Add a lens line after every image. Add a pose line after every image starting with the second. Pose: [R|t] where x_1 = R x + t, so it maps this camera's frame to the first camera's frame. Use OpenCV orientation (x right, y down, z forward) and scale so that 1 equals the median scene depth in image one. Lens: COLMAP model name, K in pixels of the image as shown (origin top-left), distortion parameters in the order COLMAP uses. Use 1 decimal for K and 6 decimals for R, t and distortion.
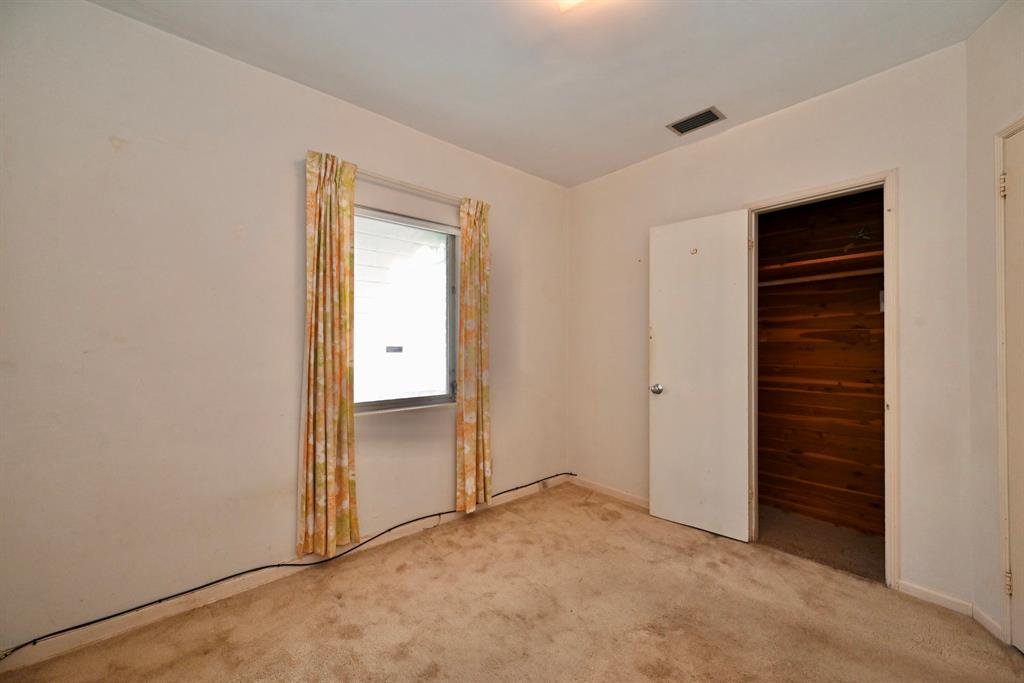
lens RADIAL K [[401.4, 0, 514.3], [0, 401.4, 341.9], [0, 0, 1]] dist [-0.001421, 0.000093]
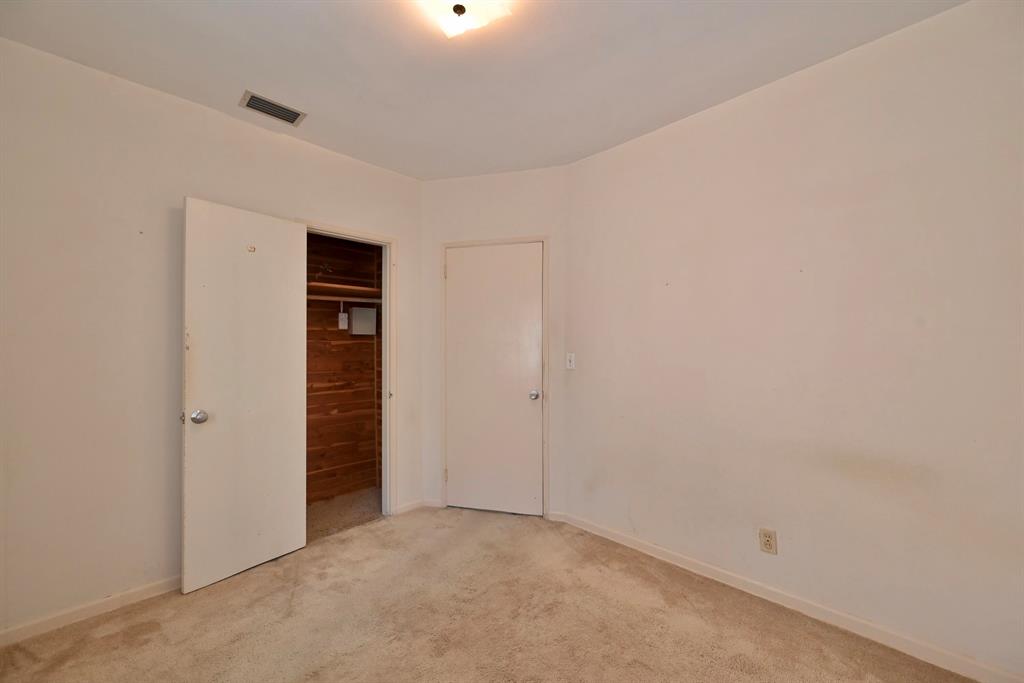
lens RADIAL K [[401.4, 0, 512.3], [0, 401.4, 342.7], [0, 0, 1]] dist [-0.001421, 0.000093]
pose [[-0.068678, 0.008482, 0.997603, -0.492140], [-0.000475, 0.999963, -0.008535, -0.017213], [-0.997639, -0.001060, -0.068672, 0.536289]]
